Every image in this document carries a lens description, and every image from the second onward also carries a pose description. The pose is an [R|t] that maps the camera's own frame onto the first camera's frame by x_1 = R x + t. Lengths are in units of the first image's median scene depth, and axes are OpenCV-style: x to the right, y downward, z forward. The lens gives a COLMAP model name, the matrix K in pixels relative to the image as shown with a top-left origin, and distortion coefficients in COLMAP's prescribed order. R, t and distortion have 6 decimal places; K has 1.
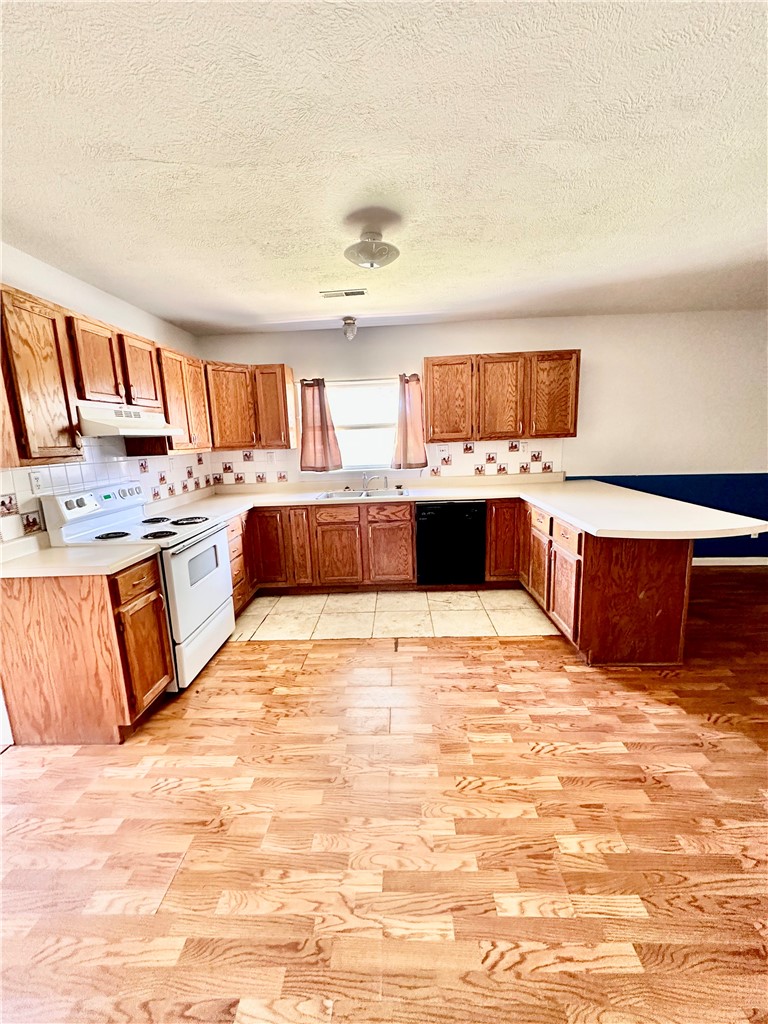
lens RADIAL K [[413.4, 0, 384.0], [0, 413.4, 512.0], [0, 0, 1]] dist [0.000050, 0.001618]
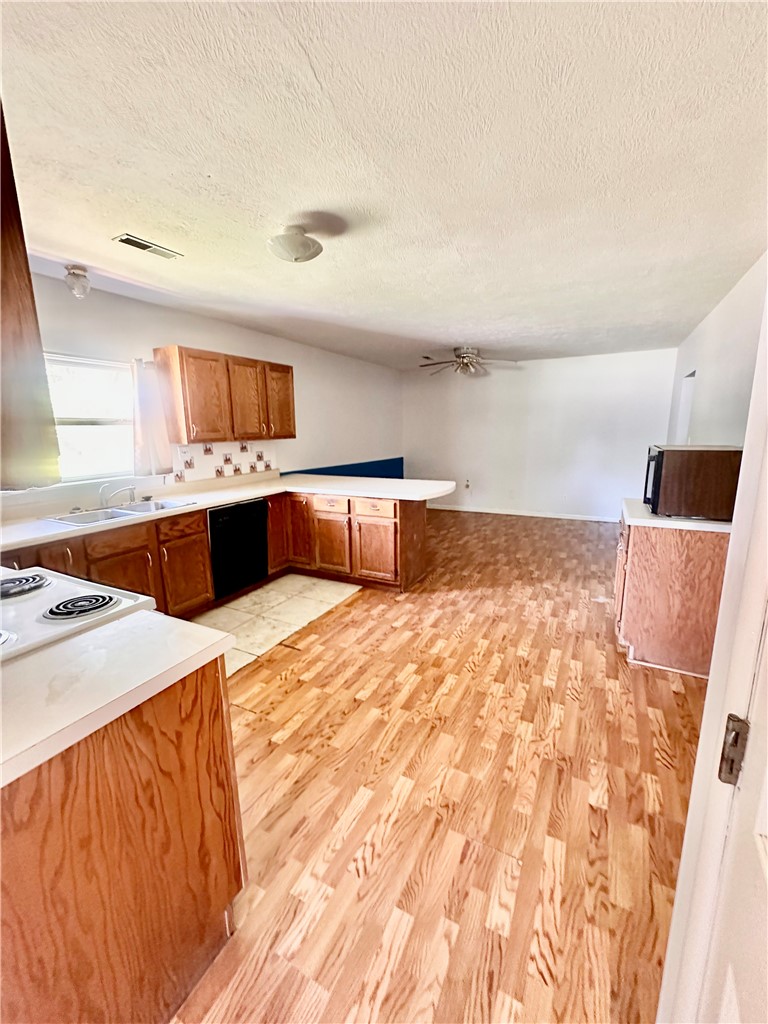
lens RADIAL K [[413.4, 0, 384.0], [0, 413.4, 512.0], [0, 0, 1]] dist [0.000050, 0.001618]
pose [[0.431197, -0.147539, 0.890113, -0.905965], [0.165083, 0.982787, 0.082929, -0.047224], [-0.887027, 0.111184, 0.448131, 0.431600]]
